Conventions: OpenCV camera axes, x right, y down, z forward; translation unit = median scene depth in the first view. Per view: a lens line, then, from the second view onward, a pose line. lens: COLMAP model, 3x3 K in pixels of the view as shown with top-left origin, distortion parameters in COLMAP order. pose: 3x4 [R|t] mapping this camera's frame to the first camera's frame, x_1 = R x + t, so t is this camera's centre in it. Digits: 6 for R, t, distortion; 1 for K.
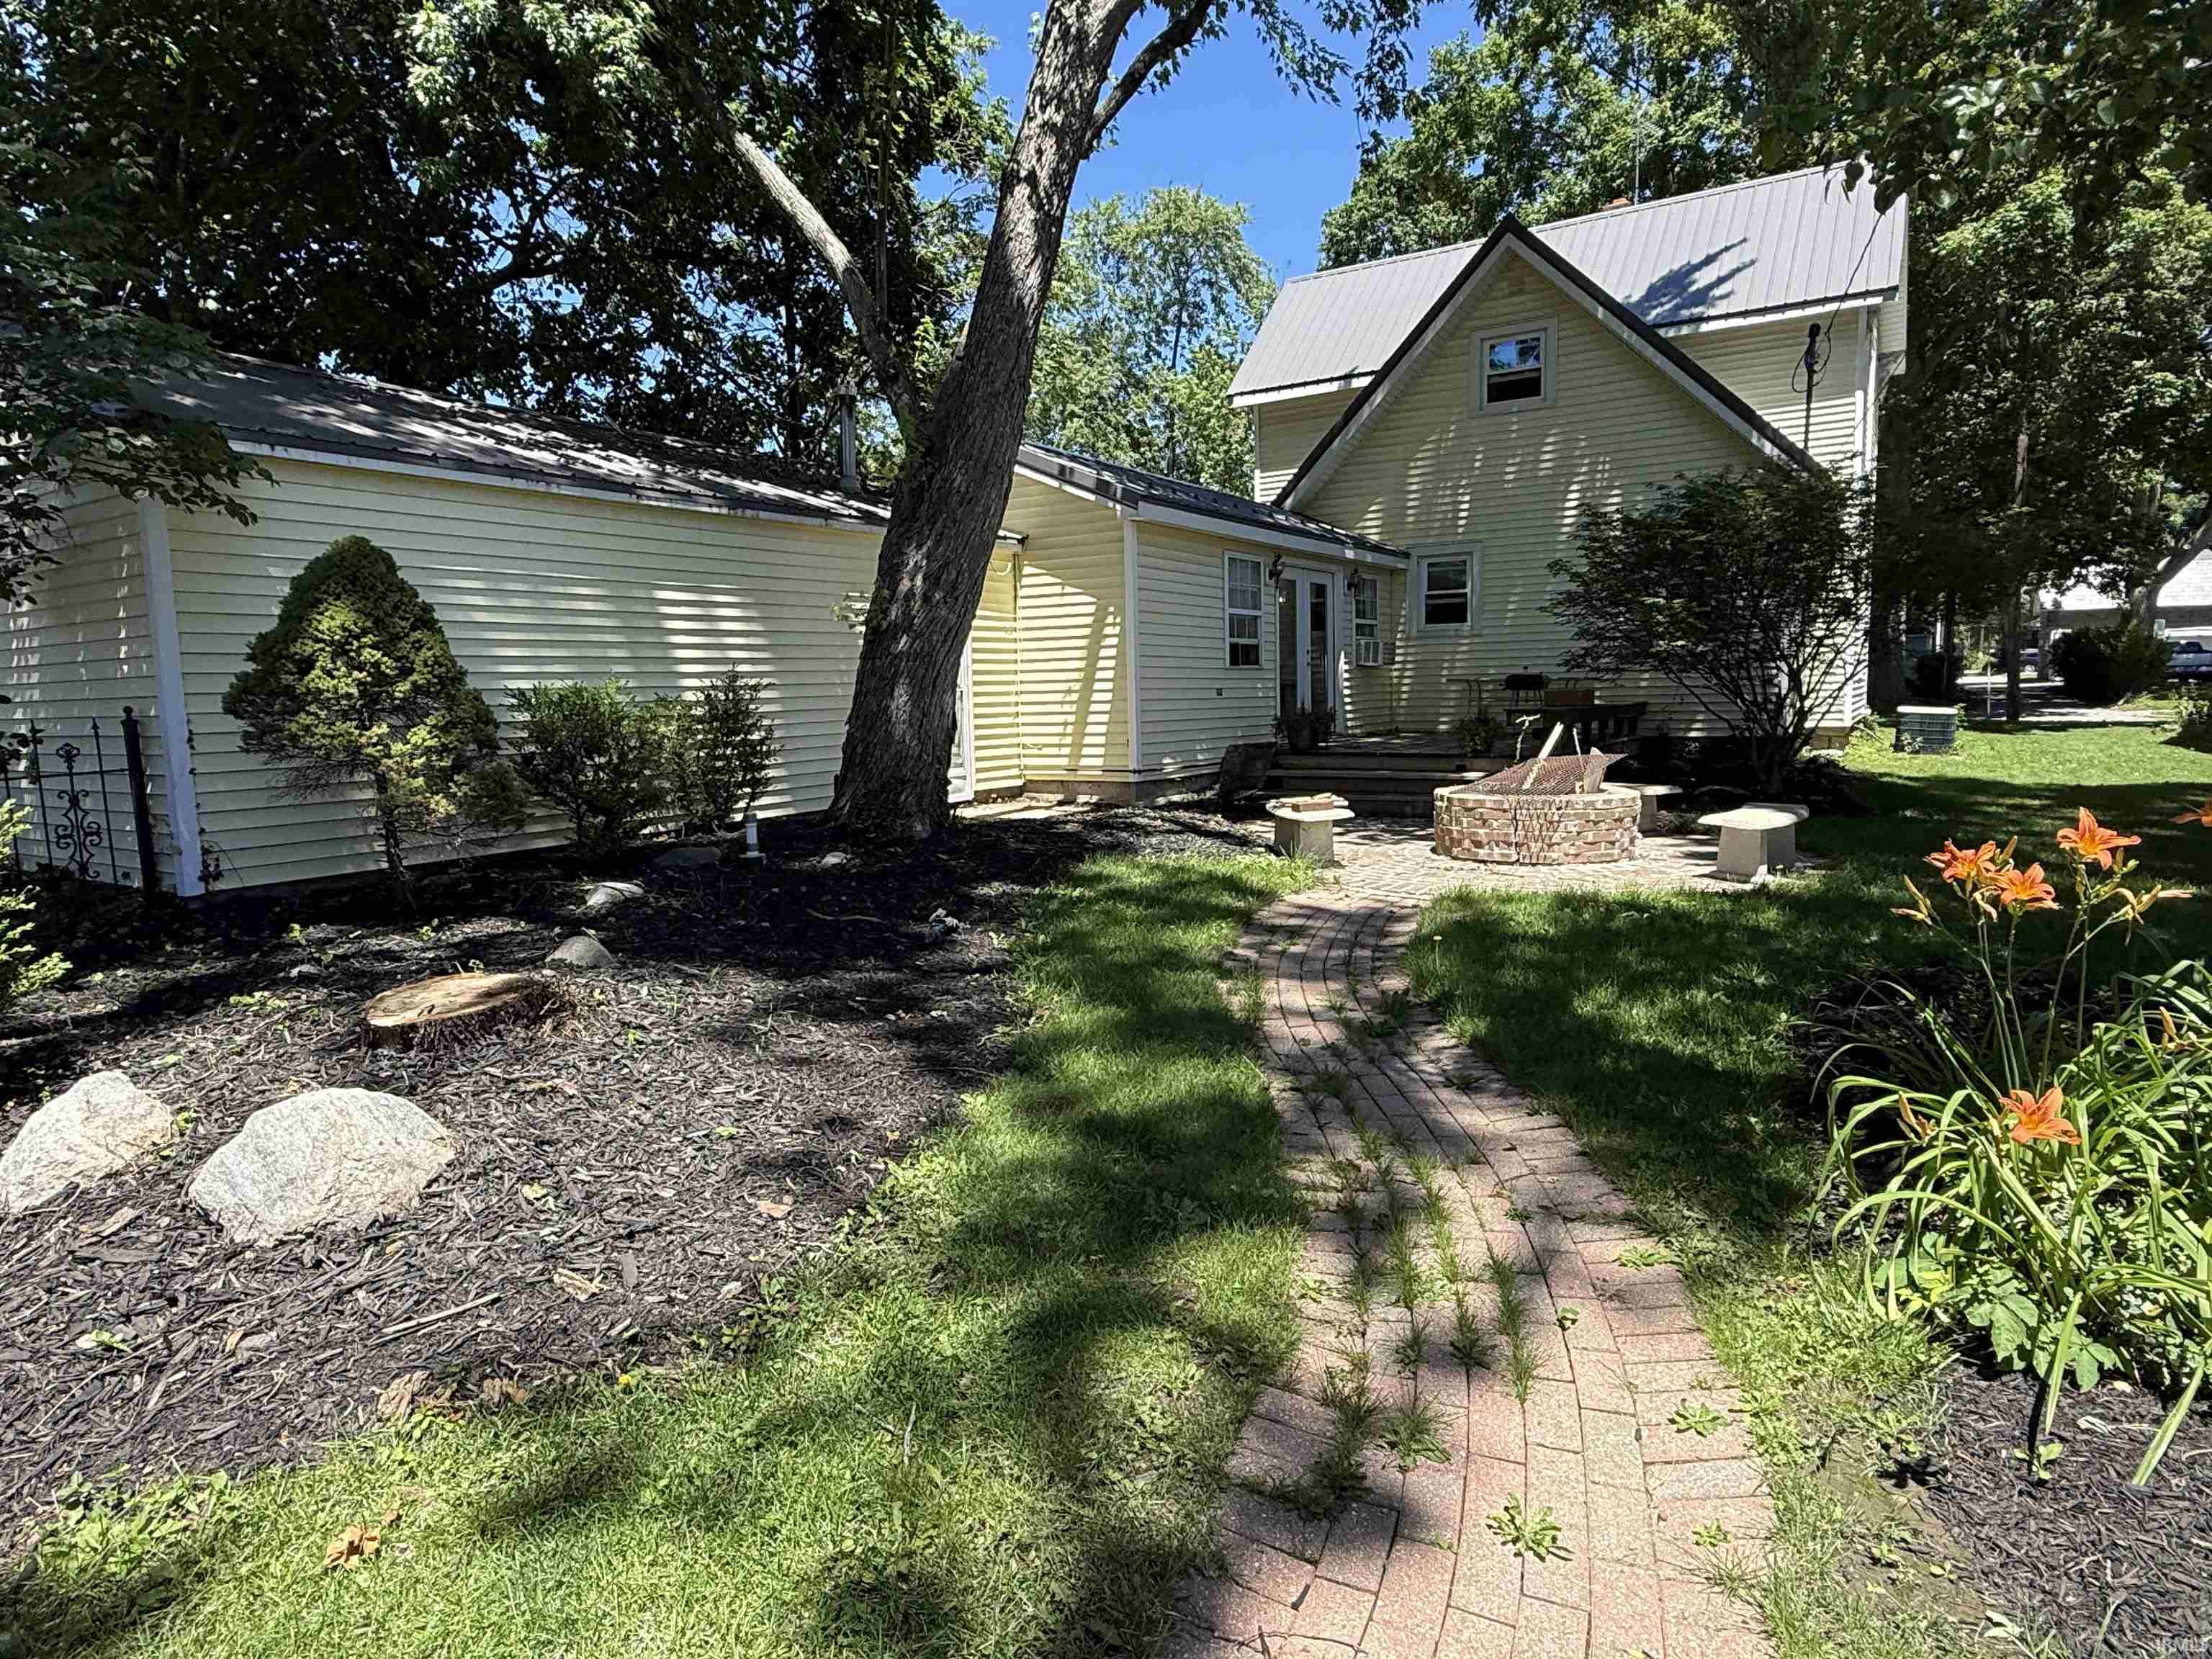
lens RADIAL K [[1274.1, 0, 1106.0], [0, 1274.1, 829.5], [0, 0, 1]] dist [0.028469, 0.000328]
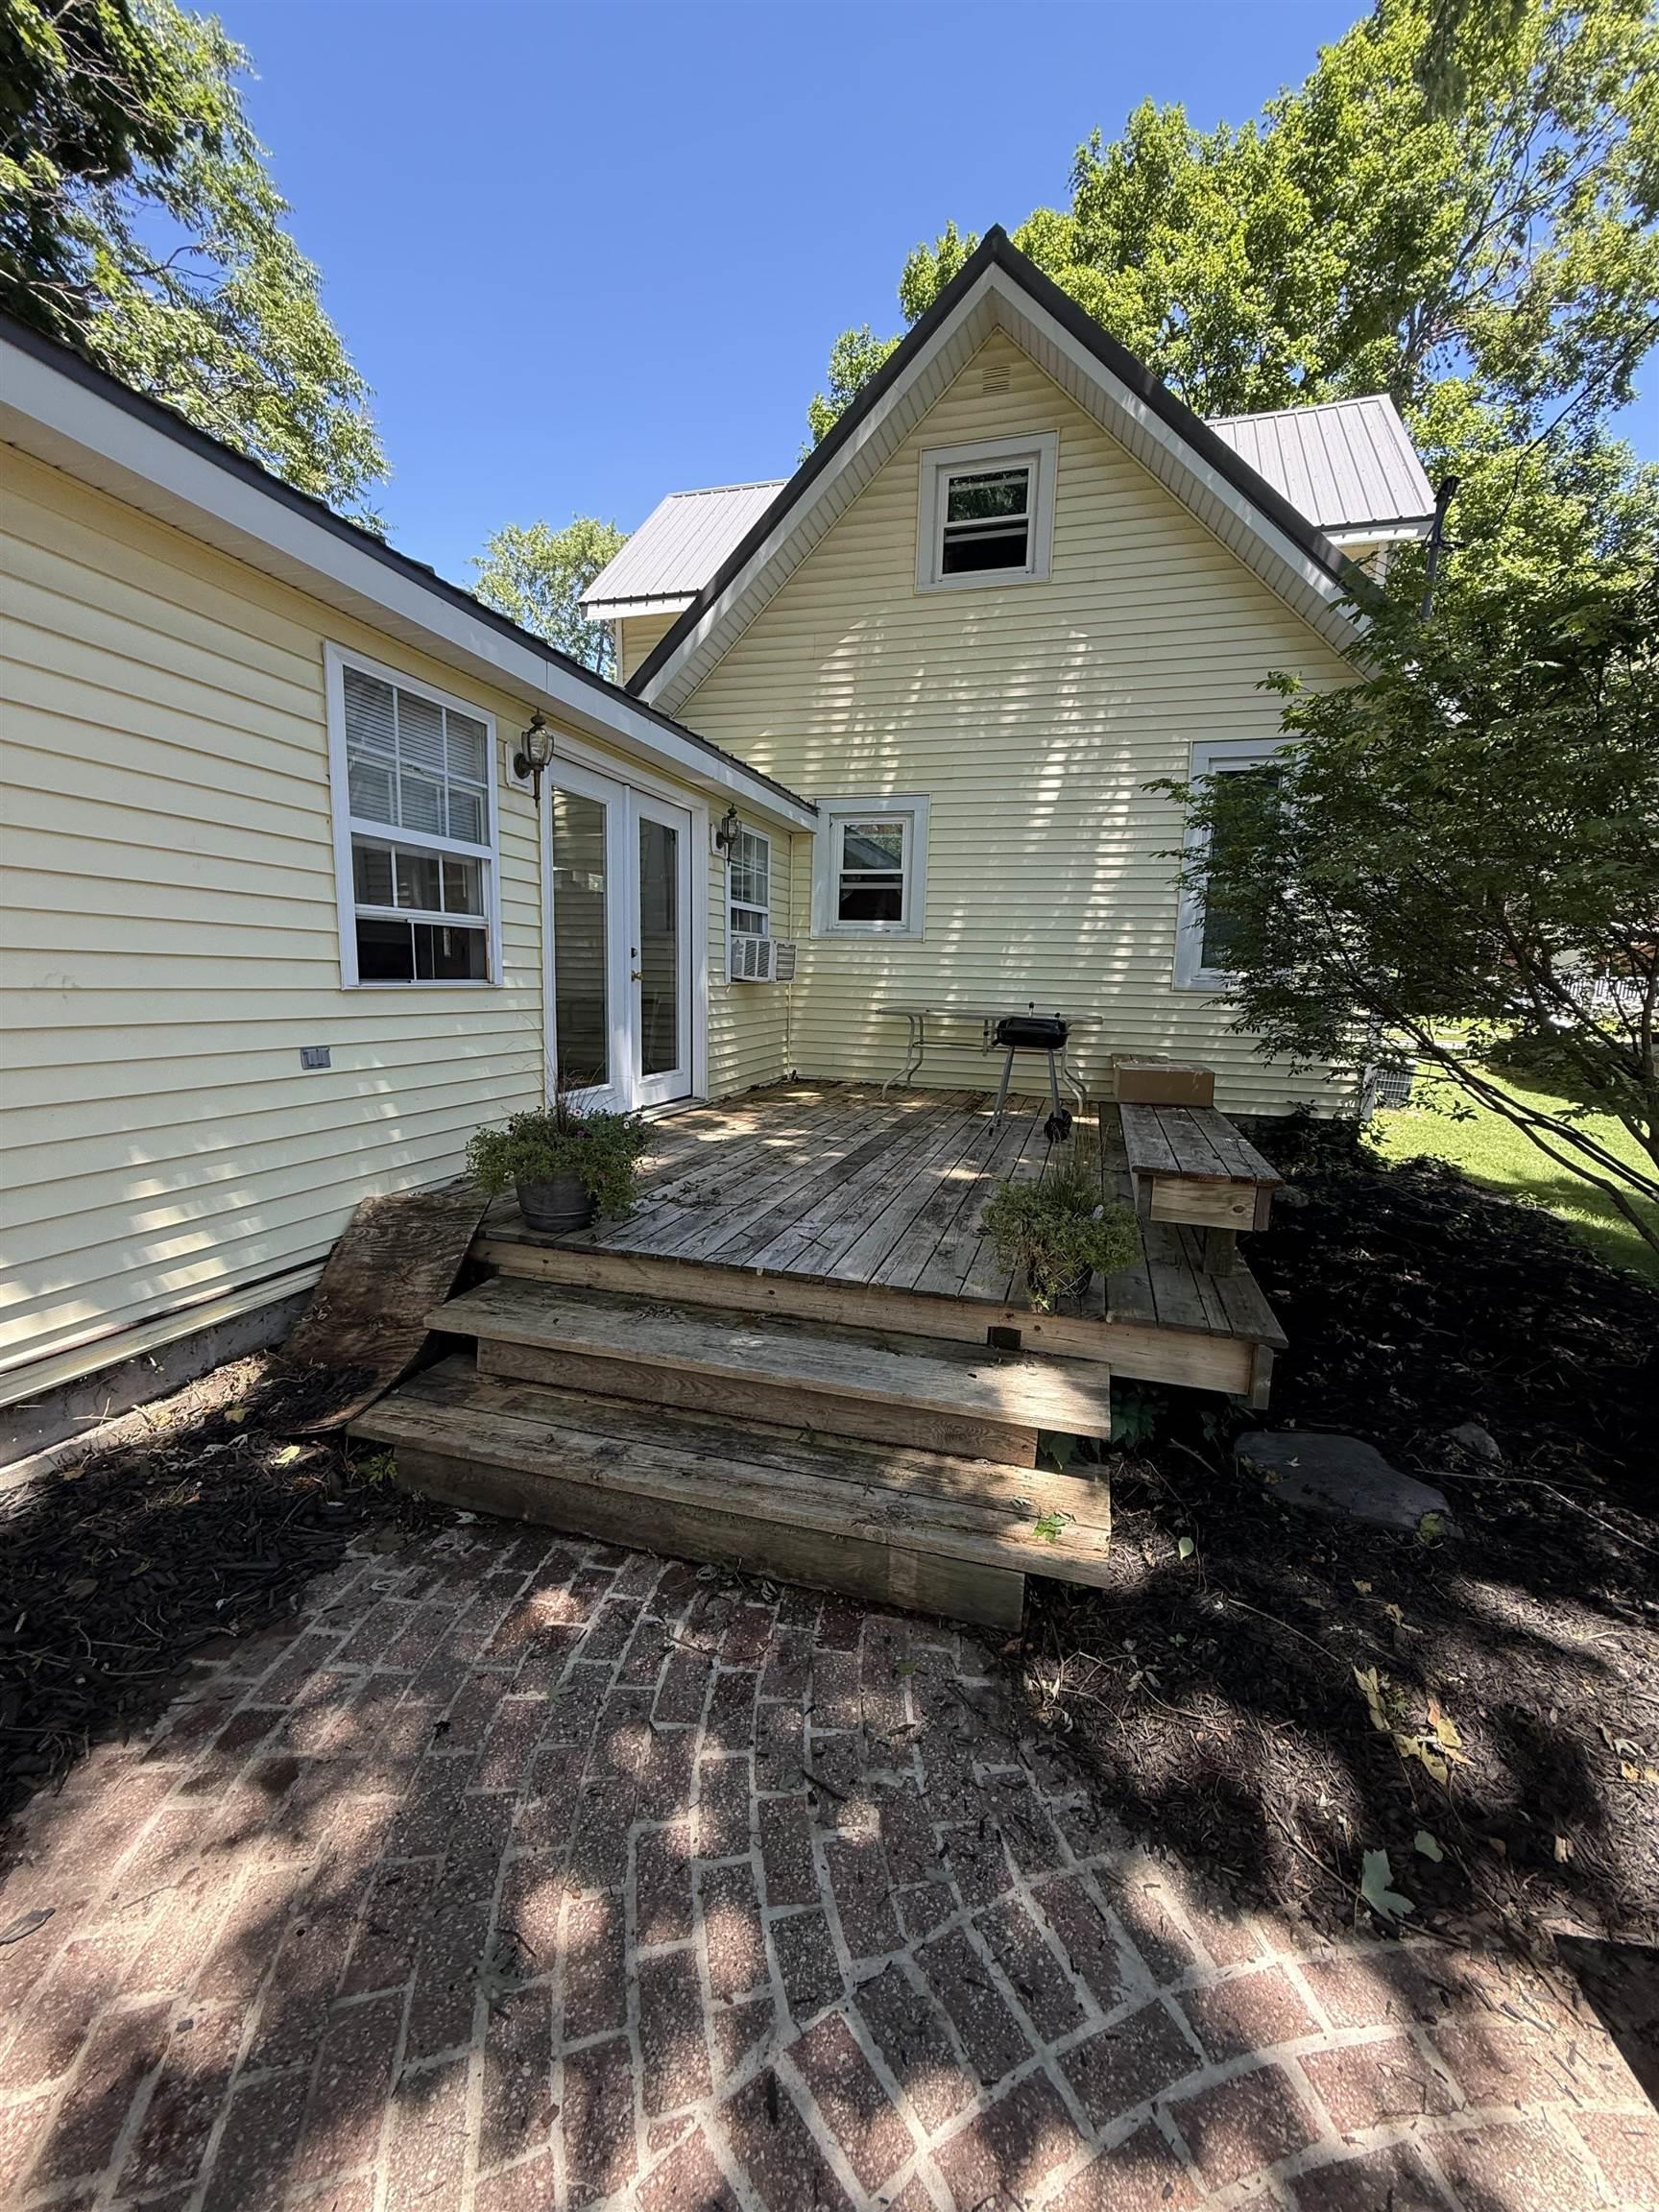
lens RADIAL K [[885.0, 0, 829.5], [0, 885.0, 1106.0], [0, 0, 1]] dist [0.000914, 0.000075]
pose [[0.960828, 0.008620, 0.277010, 0.124807], [-0.019543, 0.999135, 0.036695, -0.084671], [-0.276454, -0.040671, 0.960166, 0.583138]]
